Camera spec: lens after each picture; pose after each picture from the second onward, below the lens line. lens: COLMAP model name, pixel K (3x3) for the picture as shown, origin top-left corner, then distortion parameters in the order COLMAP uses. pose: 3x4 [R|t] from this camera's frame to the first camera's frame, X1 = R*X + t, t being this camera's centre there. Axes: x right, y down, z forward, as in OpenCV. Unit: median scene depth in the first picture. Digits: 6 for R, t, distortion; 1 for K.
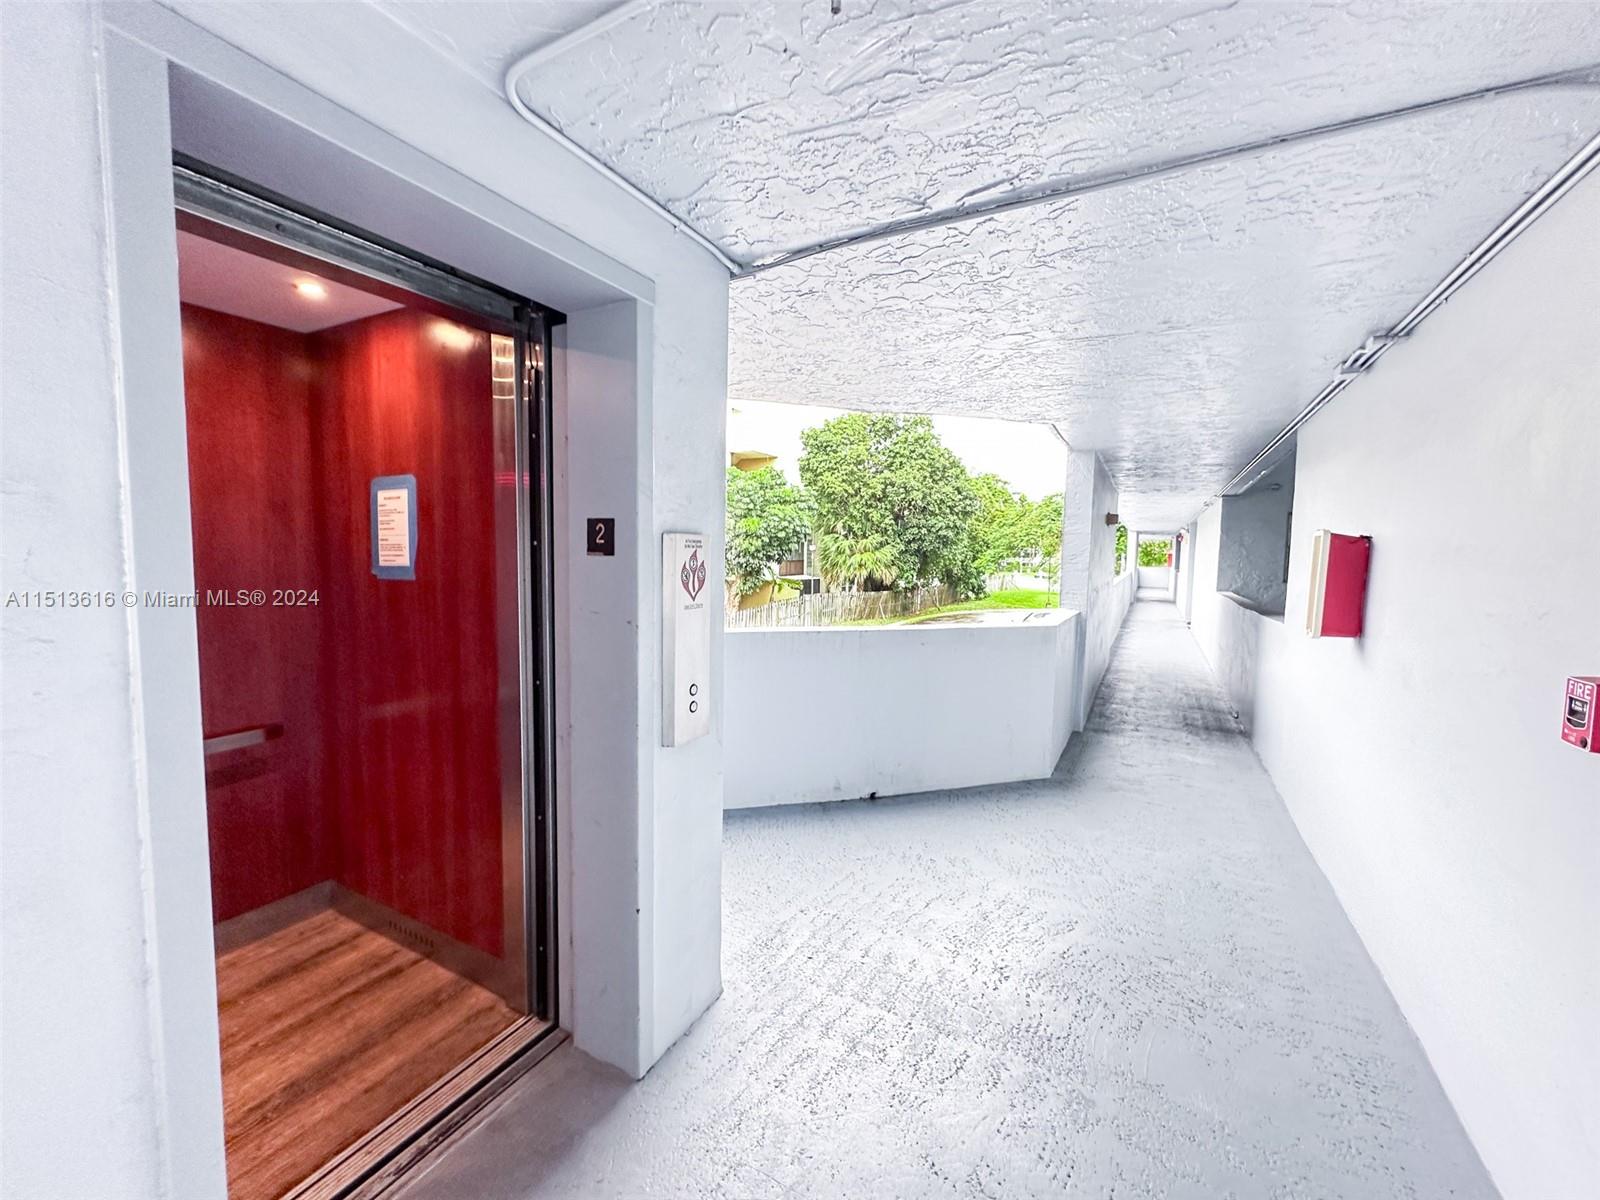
lens RADIAL K [[643.4, 0, 800.0], [0, 643.4, 600.0], [0, 0, 1]] dist [-0.000907, -0.000213]
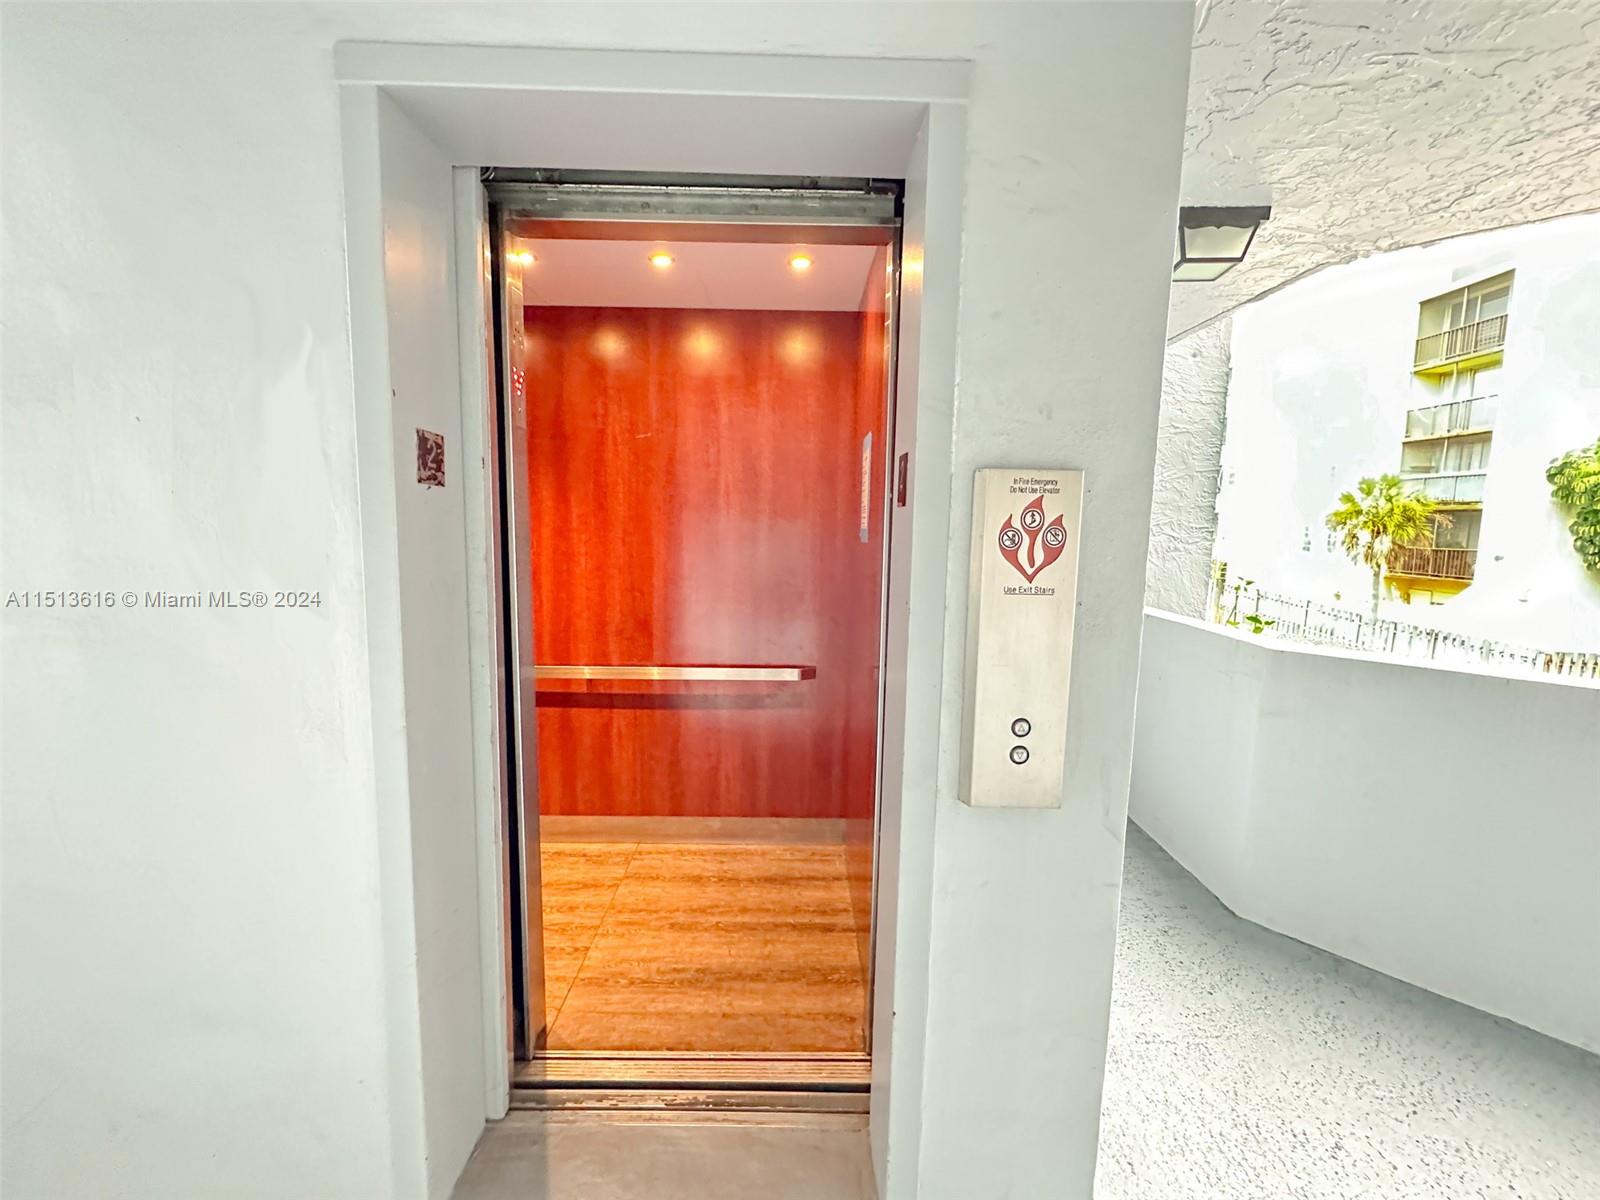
lens RADIAL K [[682.3, 0, 800.0], [0, 682.3, 600.0], [0, 0, 1]] dist [-0.000777, -0.000145]
pose [[0.480538, 0.097139, -0.871577, 0.289795], [-0.080236, 0.994548, 0.066606, -0.007056], [0.873296, 0.037925, 0.485712, 0.504842]]
